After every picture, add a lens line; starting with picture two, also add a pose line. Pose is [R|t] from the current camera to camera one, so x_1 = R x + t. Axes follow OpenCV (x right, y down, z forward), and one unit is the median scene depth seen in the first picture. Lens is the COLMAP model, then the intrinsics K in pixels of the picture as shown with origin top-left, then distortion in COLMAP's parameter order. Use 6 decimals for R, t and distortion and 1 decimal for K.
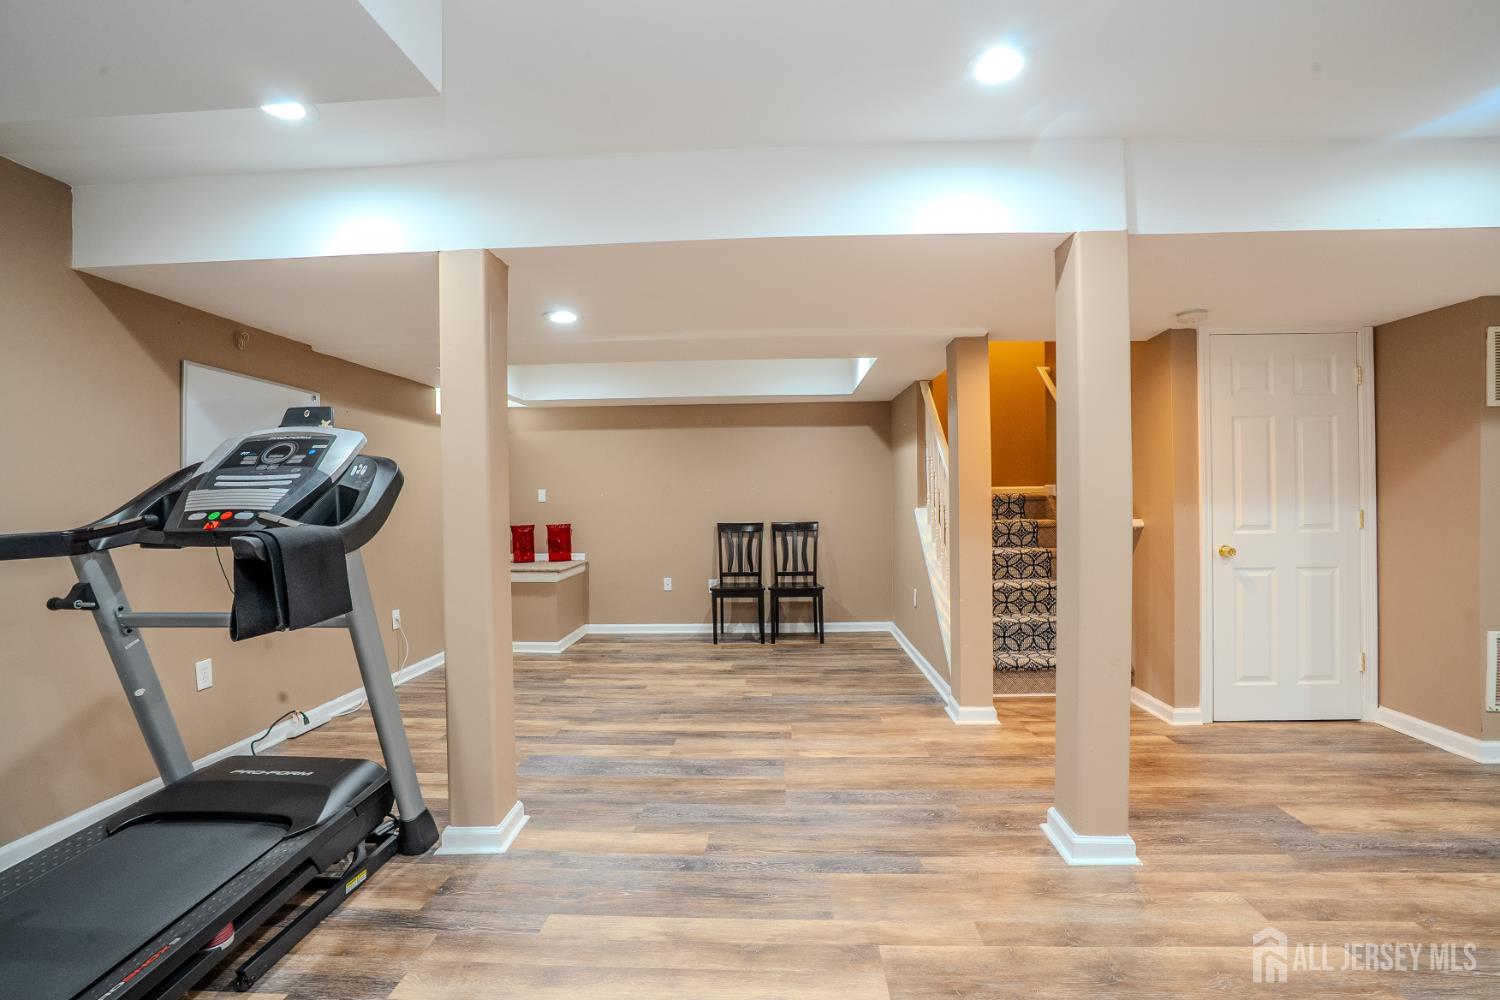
lens RADIAL K [[691.1, 0, 748.2], [0, 691.1, 498.2], [0, 0, 1]] dist [-0.060266, 0.022565]
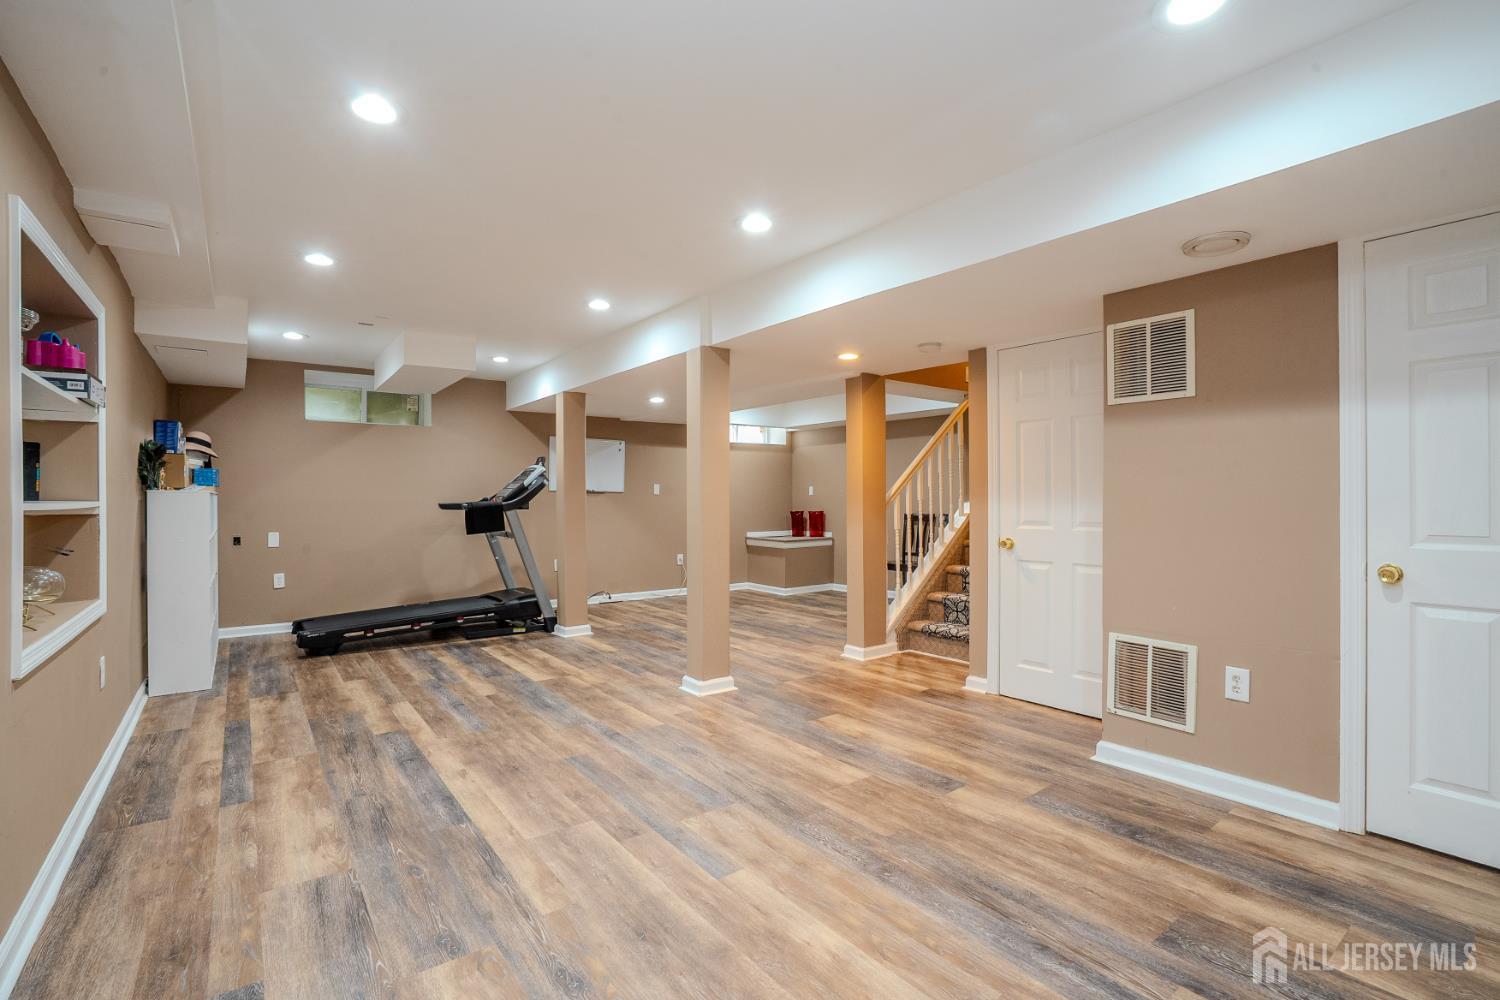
lens RADIAL K [[691.1, 0, 748.2], [0, 691.1, 498.2], [0, 0, 1]] dist [-0.060266, 0.022565]
pose [[0.641034, 0.011121, -0.767432, 1.717344], [-0.004228, 0.999931, 0.010959, -0.010513], [0.767501, -0.003780, 0.641037, -0.075260]]
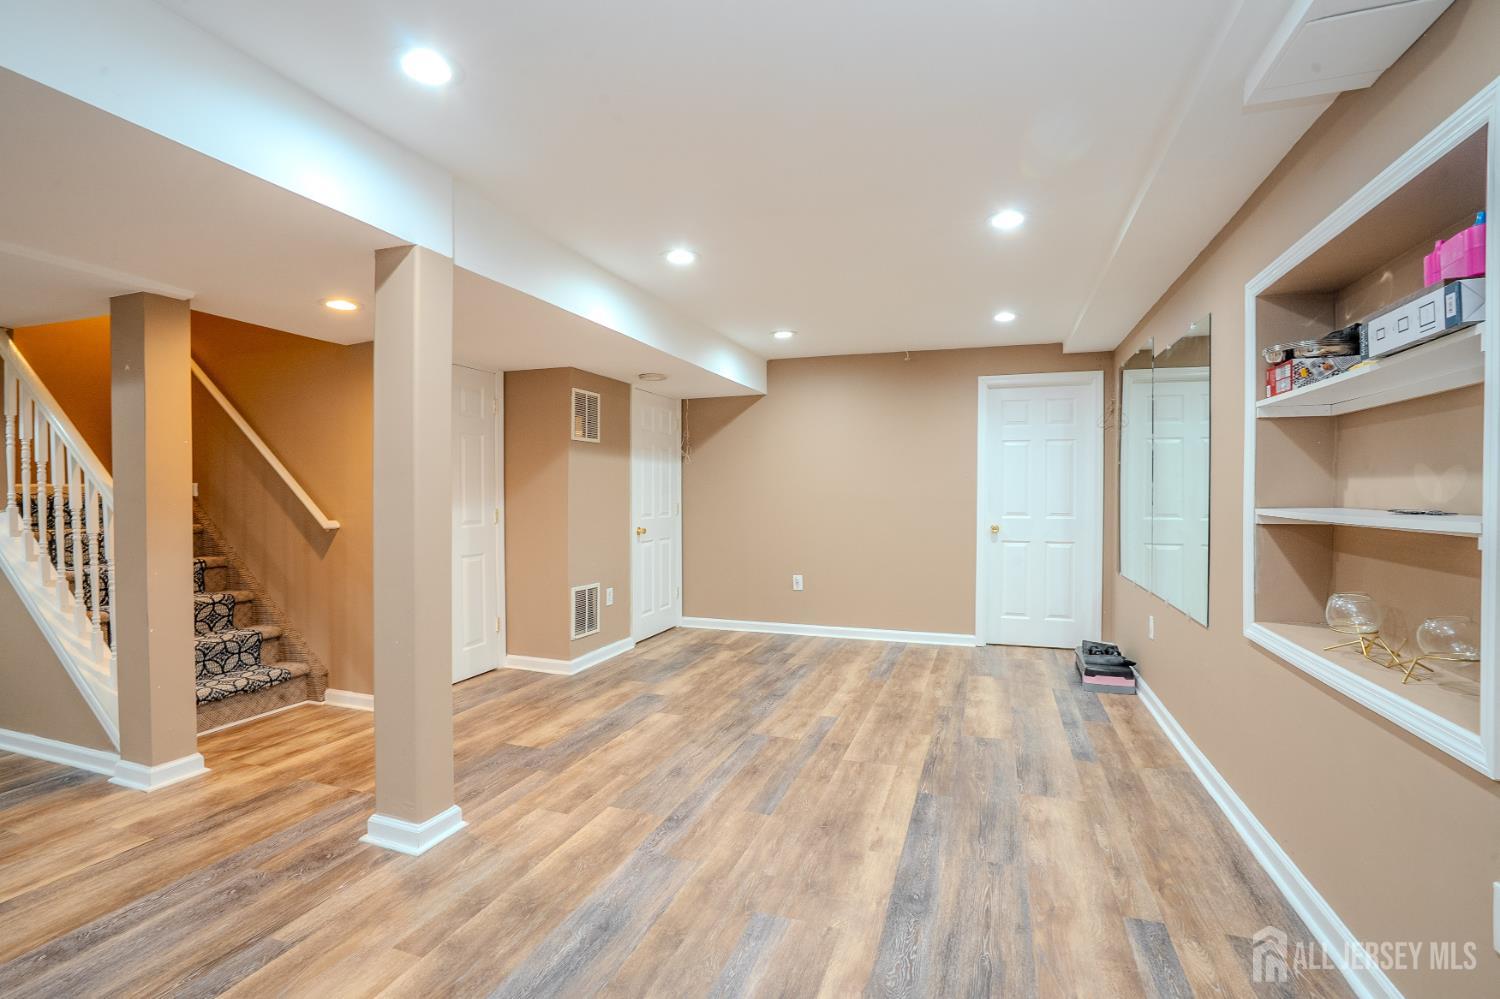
lens RADIAL K [[685.7, 0, 755.1], [0, 685.7, 500.1], [0, 0, 1]] dist [-0.044375, 0.016209]
pose [[0.277997, 0.002509, 0.960579, -0.307204], [-0.006360, 0.999979, -0.000771, -0.003595], [-0.960561, -0.005895, 0.278007, 0.178899]]
